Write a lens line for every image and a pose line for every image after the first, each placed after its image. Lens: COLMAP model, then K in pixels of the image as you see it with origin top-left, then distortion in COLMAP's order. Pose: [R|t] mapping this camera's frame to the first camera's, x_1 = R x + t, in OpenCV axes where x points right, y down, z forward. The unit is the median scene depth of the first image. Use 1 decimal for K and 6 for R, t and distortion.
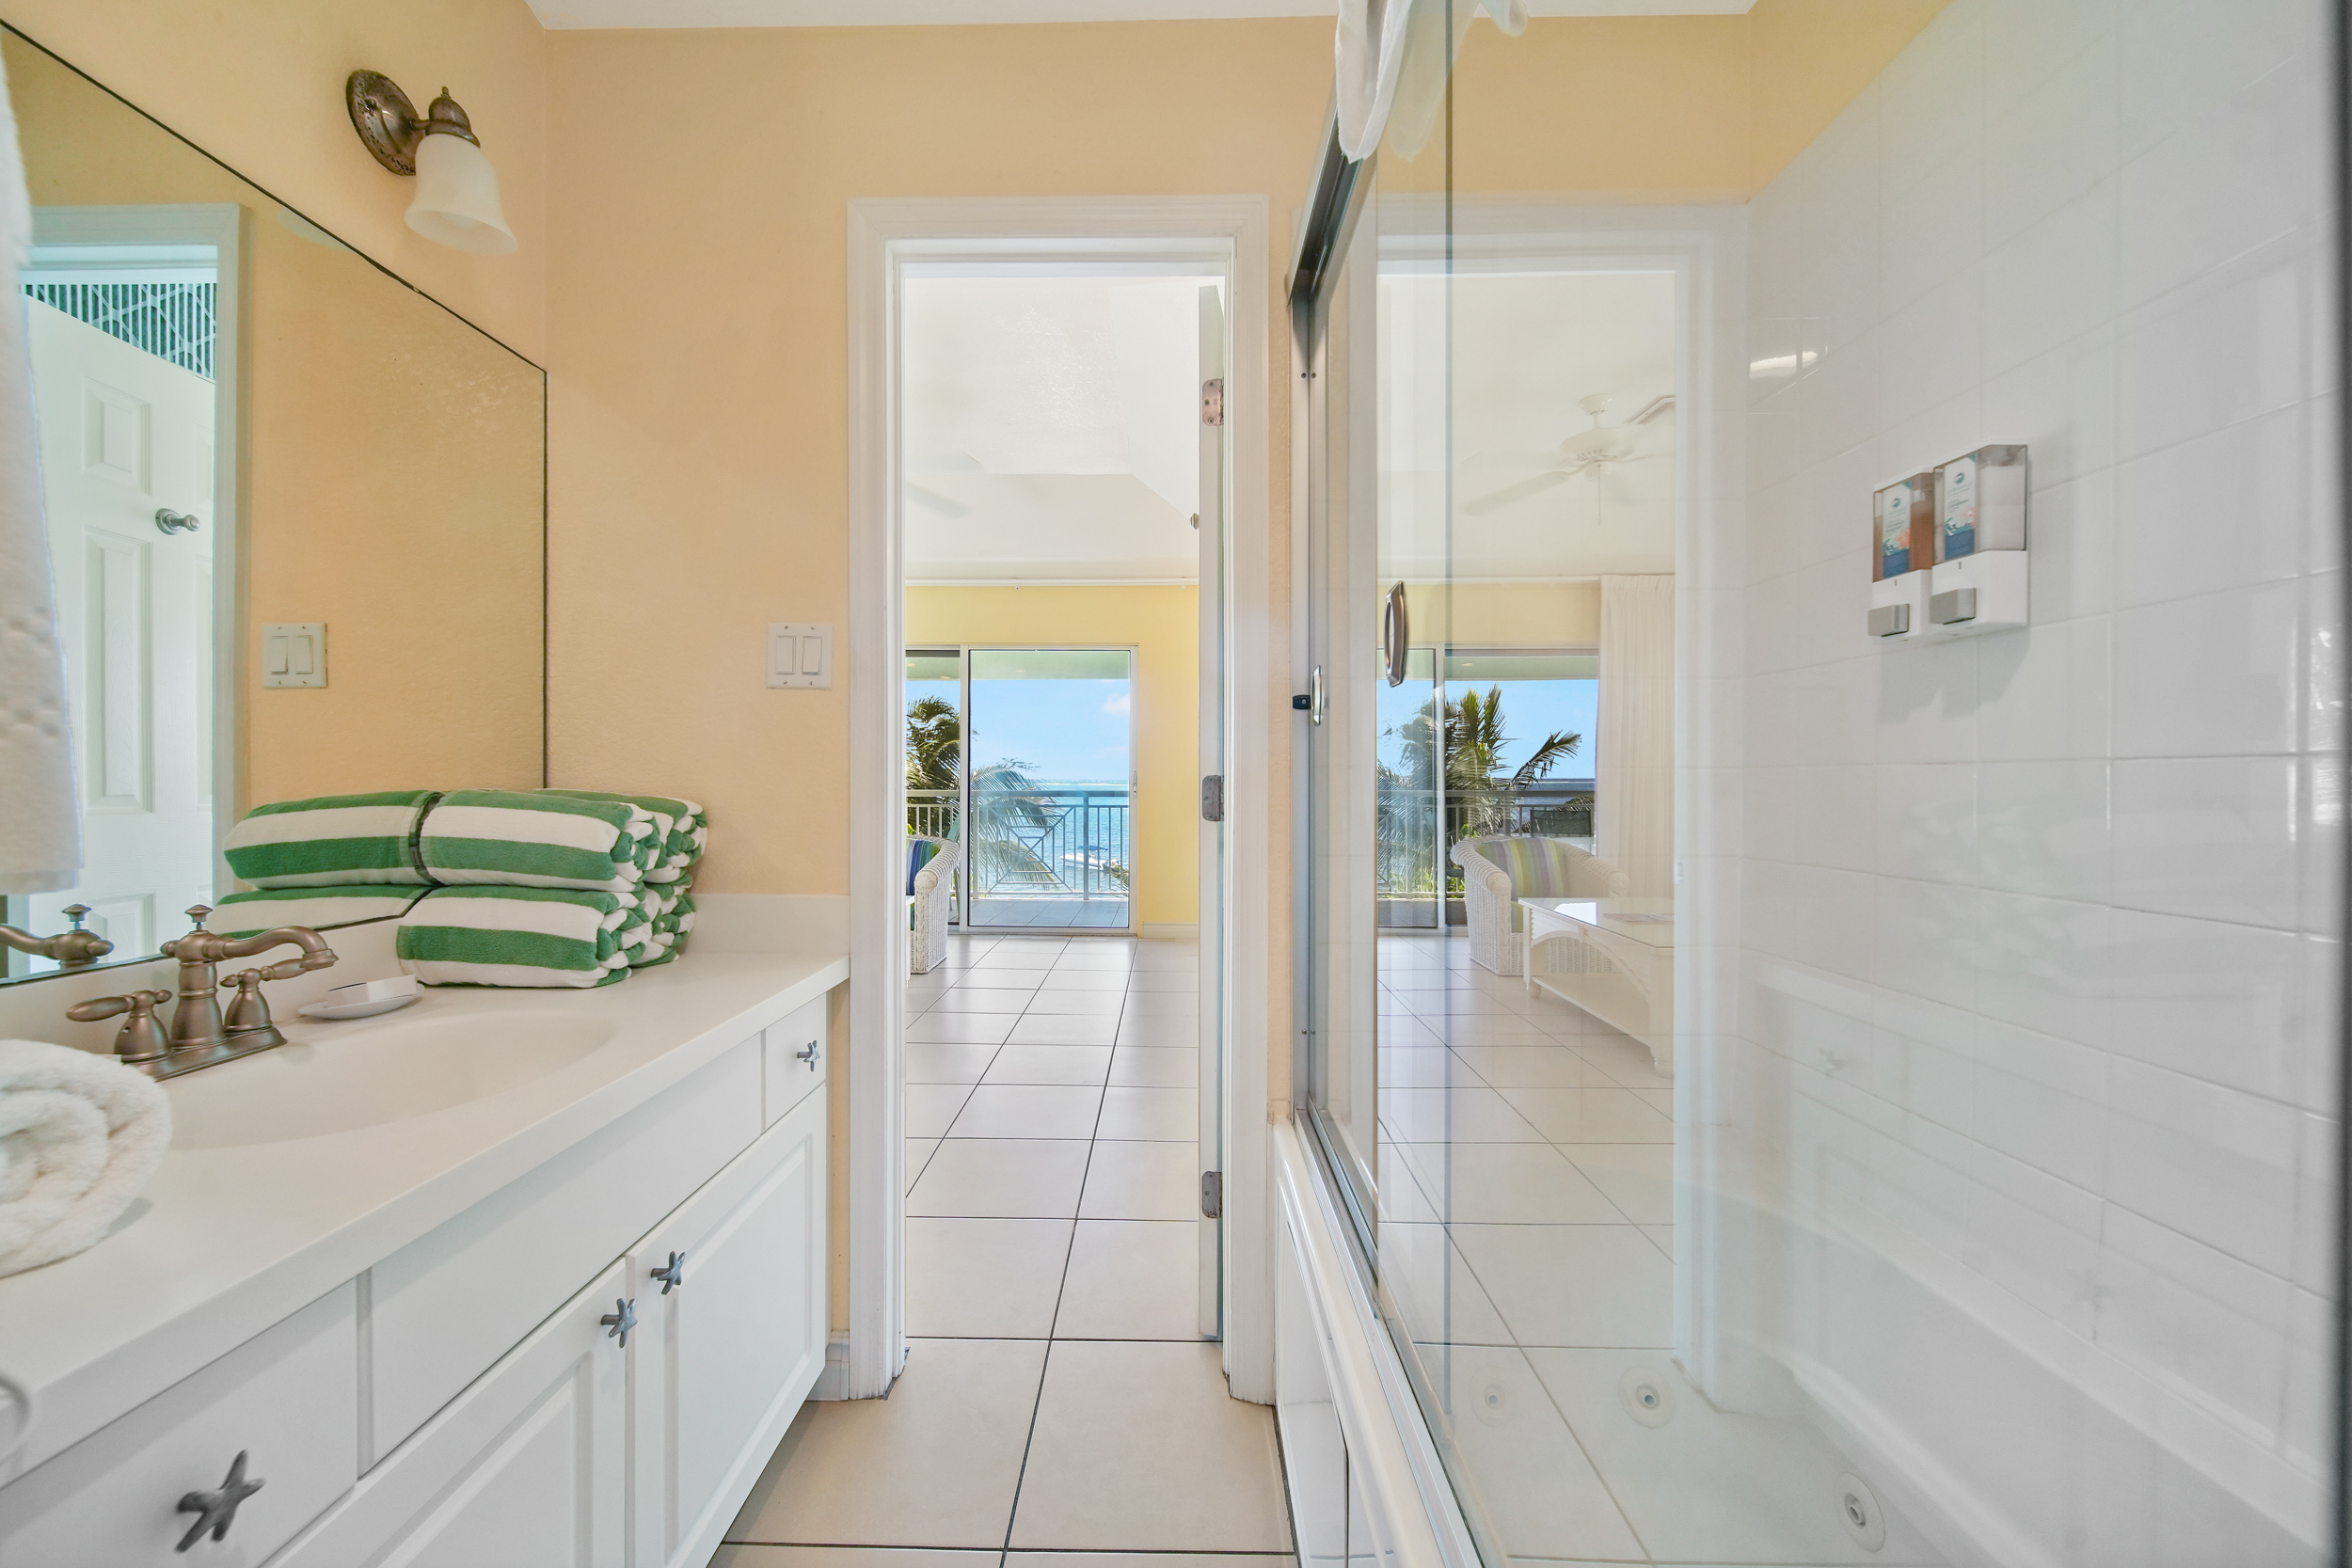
lens RADIAL K [[861.5, 0, 1136.0], [0, 861.5, 772.9], [0, 0, 1]] dist [-0.000279, -0.002203]
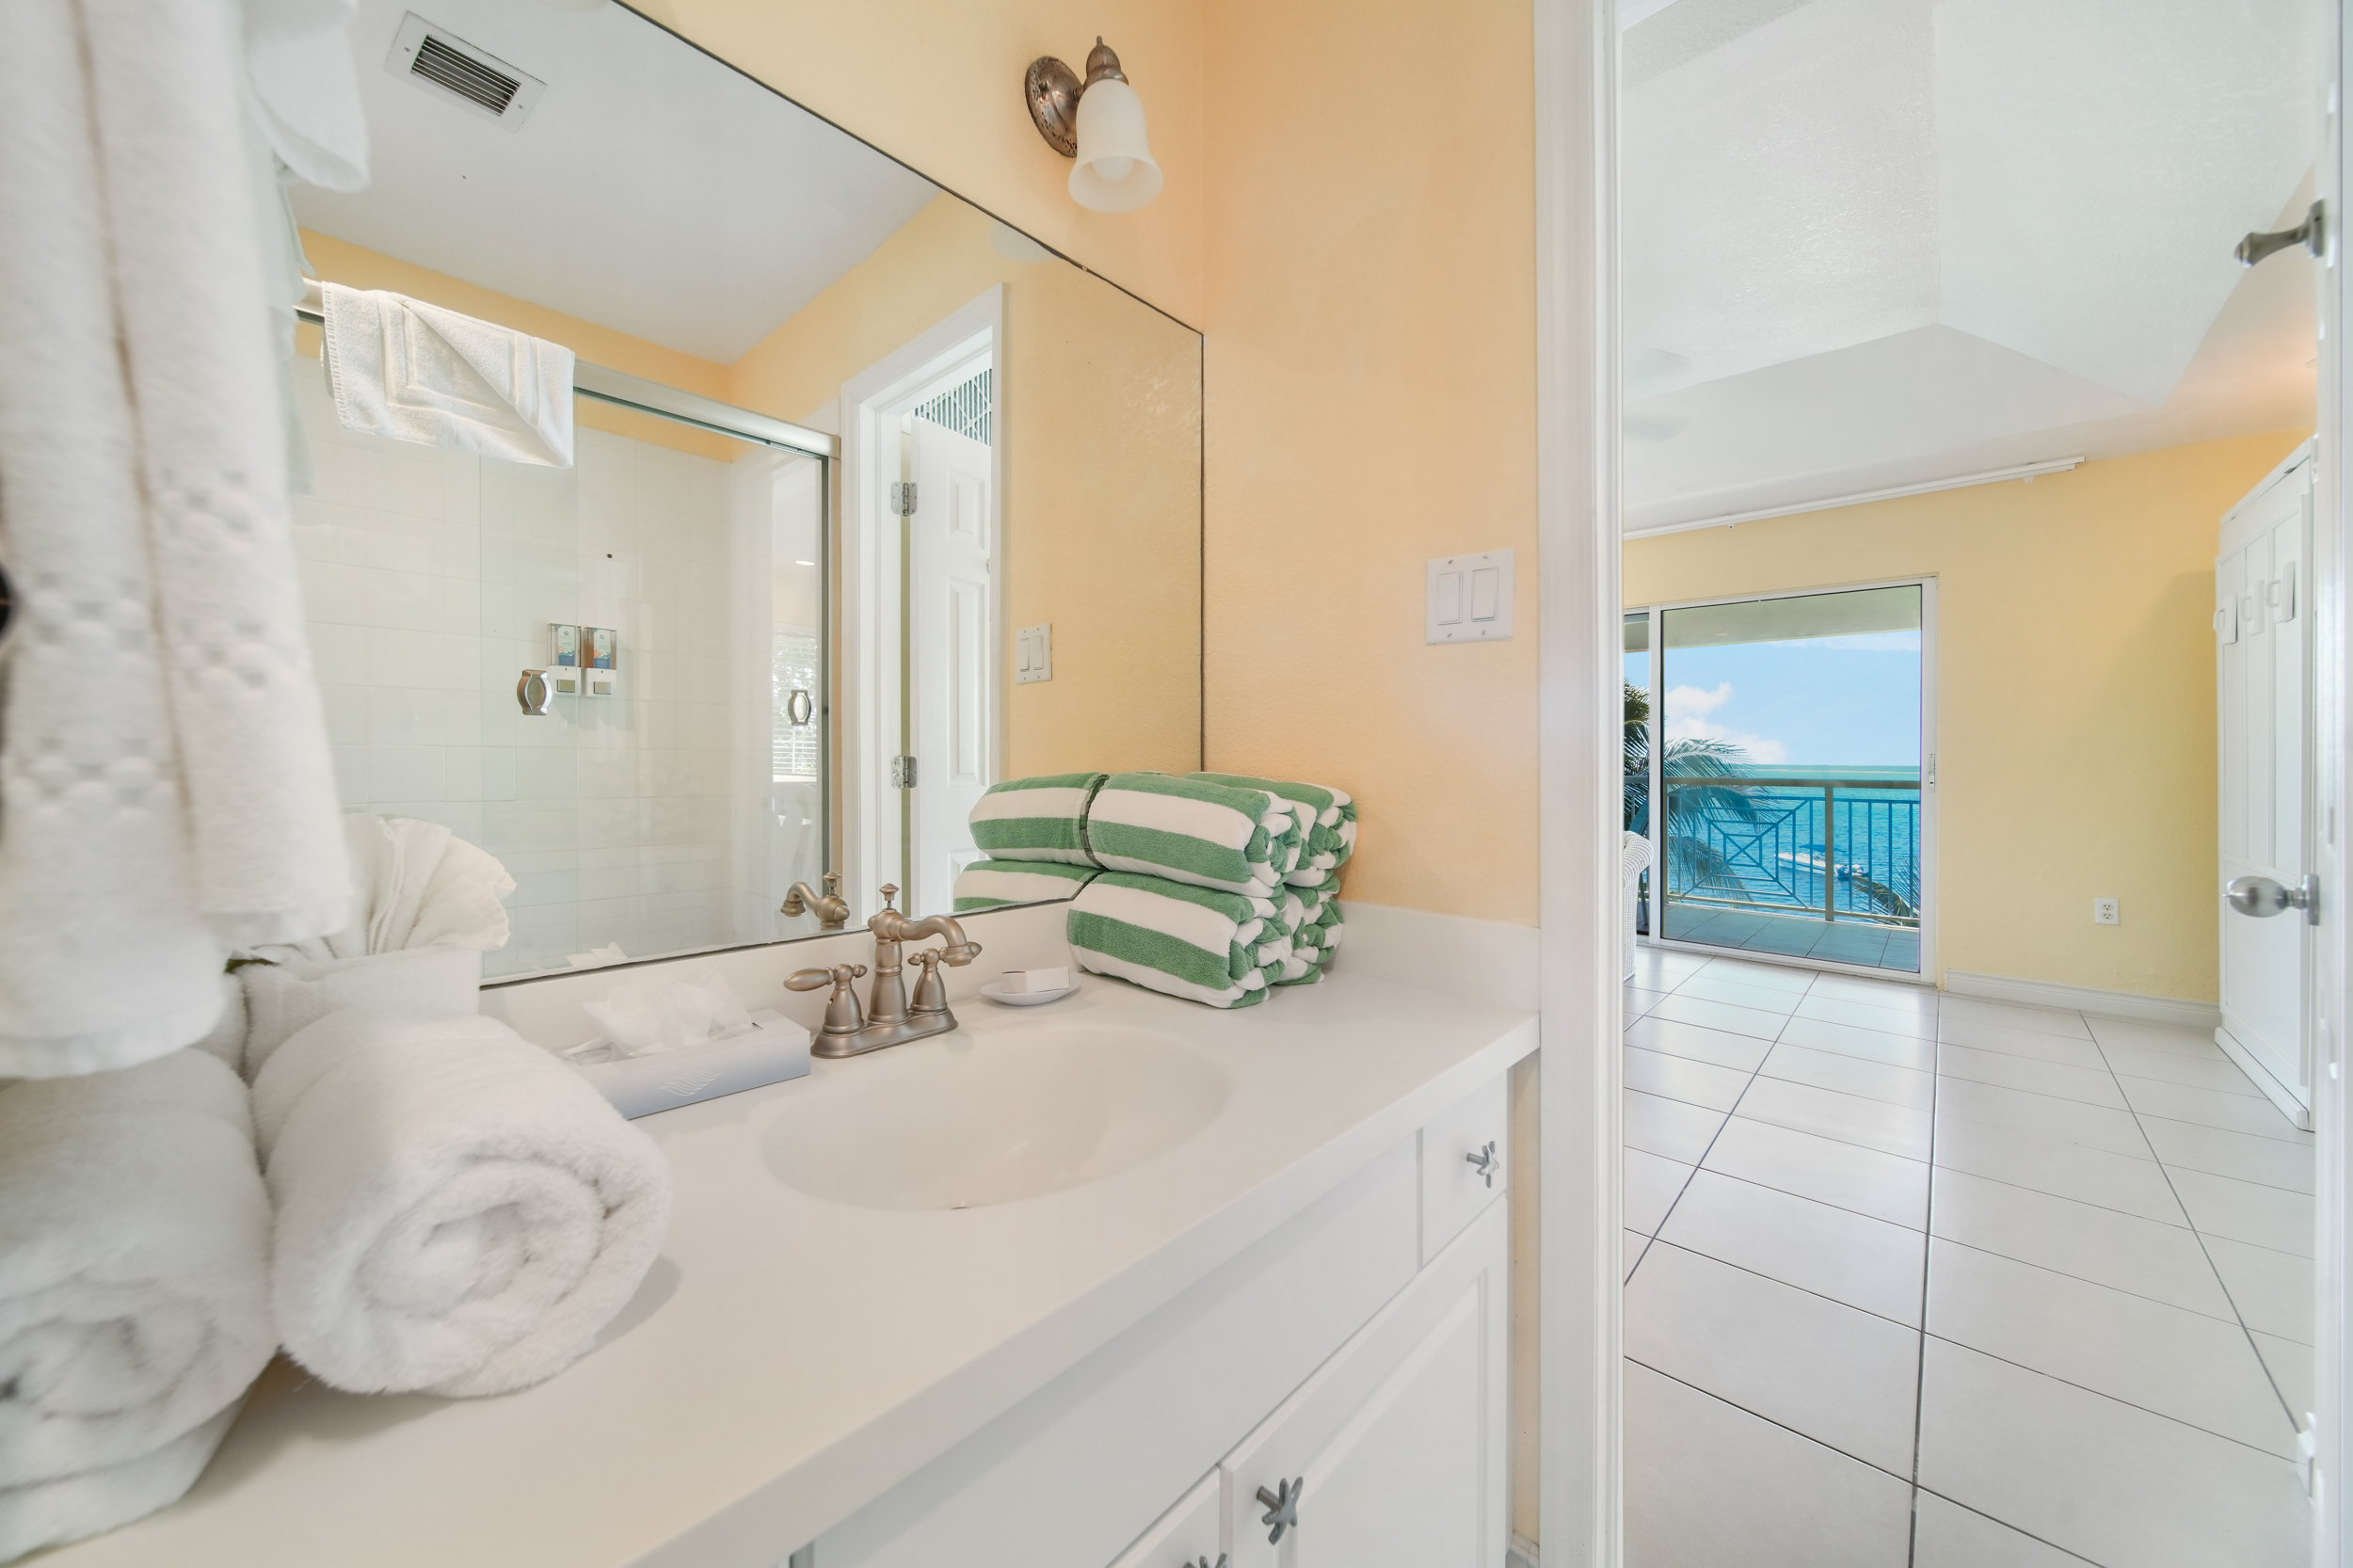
lens RADIAL K [[834.5, 0, 1171.2], [0, 834.5, 756.0], [0, 0, 1]] dist [0.000499, 0.000048]
pose [[0.759906, -0.001931, -0.650030, -0.136096], [0.001180, 0.999998, -0.001592, 0.002567], [0.650032, 0.000443, 0.759907, 0.332057]]
